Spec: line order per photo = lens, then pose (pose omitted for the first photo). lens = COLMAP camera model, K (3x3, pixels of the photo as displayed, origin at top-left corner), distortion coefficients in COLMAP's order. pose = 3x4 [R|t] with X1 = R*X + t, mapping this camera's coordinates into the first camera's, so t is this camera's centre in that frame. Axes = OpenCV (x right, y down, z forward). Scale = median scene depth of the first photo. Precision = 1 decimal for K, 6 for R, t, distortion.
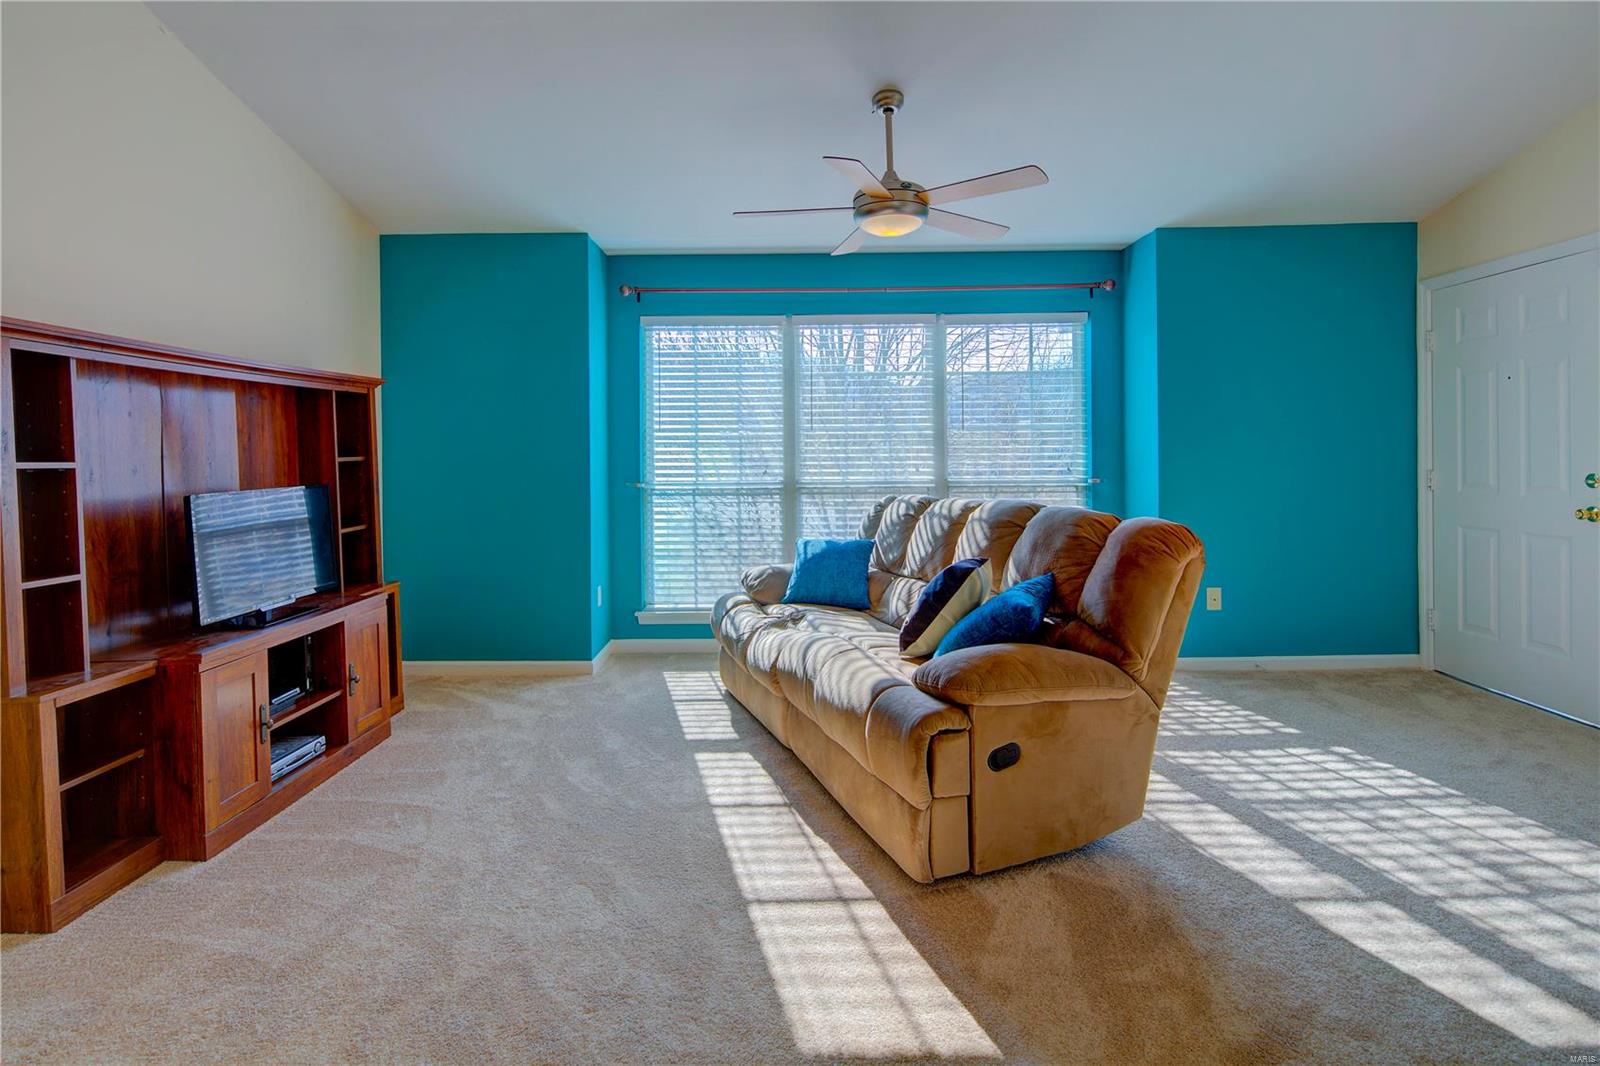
lens RADIAL K [[782.0, 0, 790.0], [0, 782.0, 455.6], [0, 0, 1]] dist [0.002140, -0.002992]
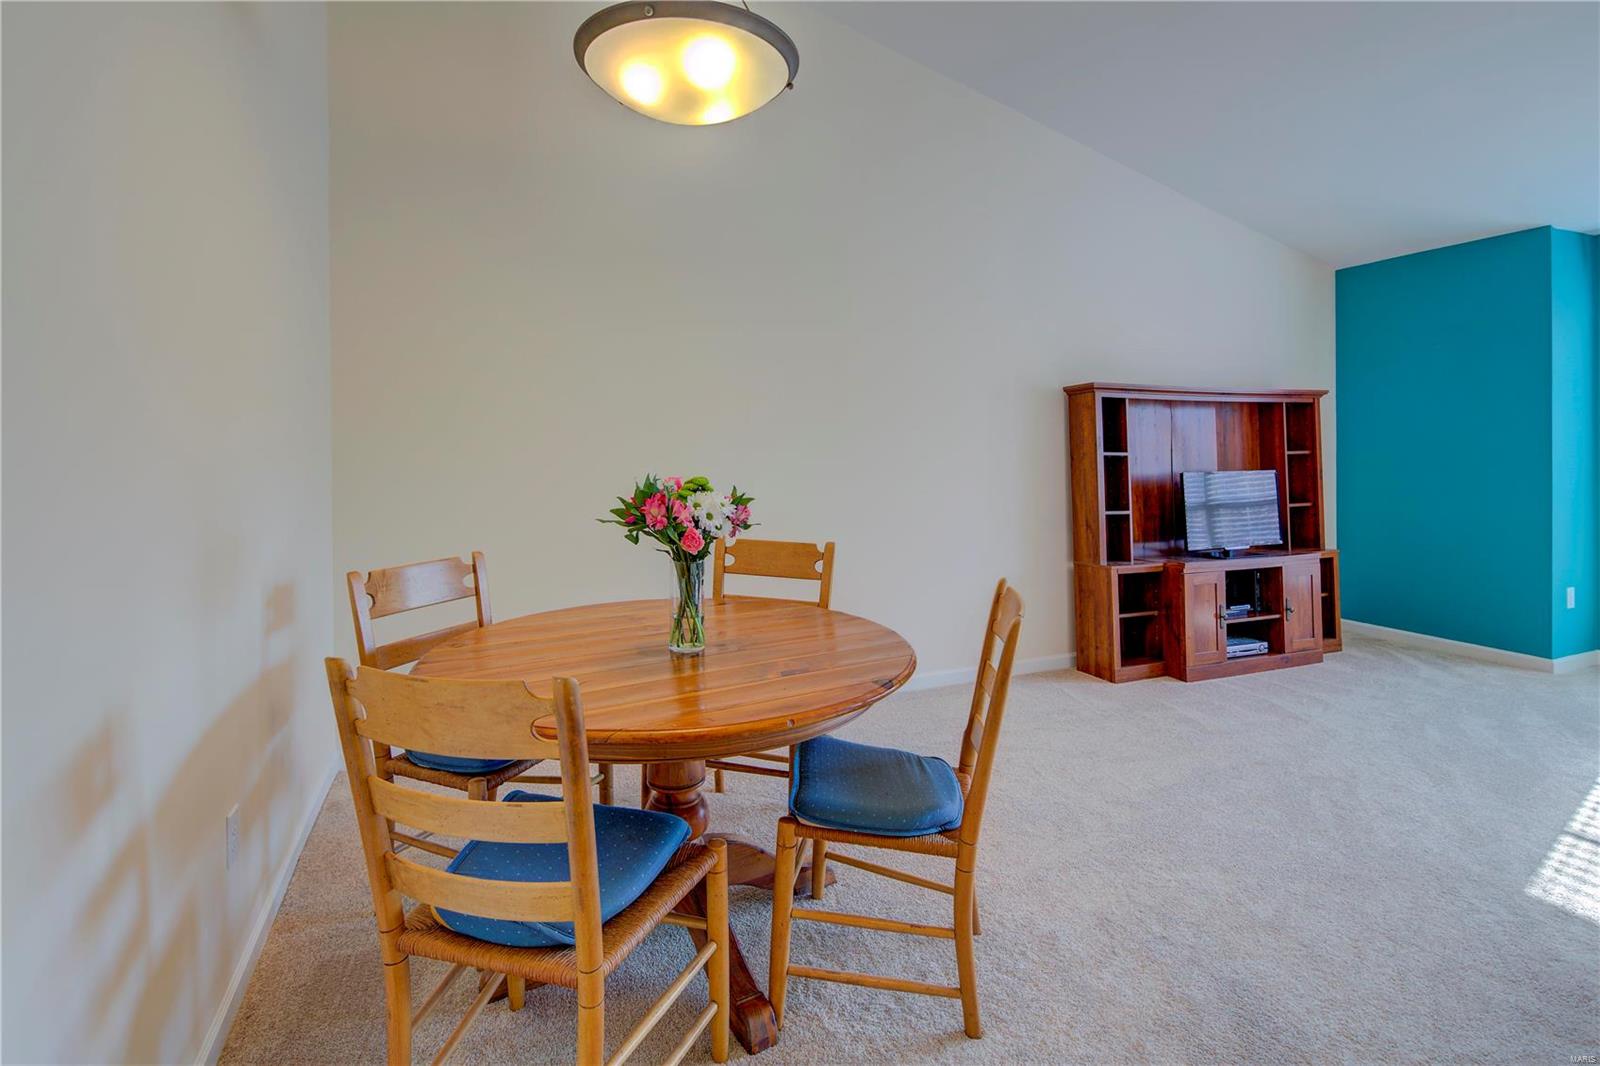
lens RADIAL K [[782.0, 0, 787.4], [0, 782.0, 450.2], [0, 0, 1]] dist [0.002140, -0.002992]
pose [[0.382615, 0.003573, -0.923901, 0.381334], [-0.003942, 0.999990, 0.002235, 0.001141], [0.923900, 0.002787, 0.382625, -0.357687]]
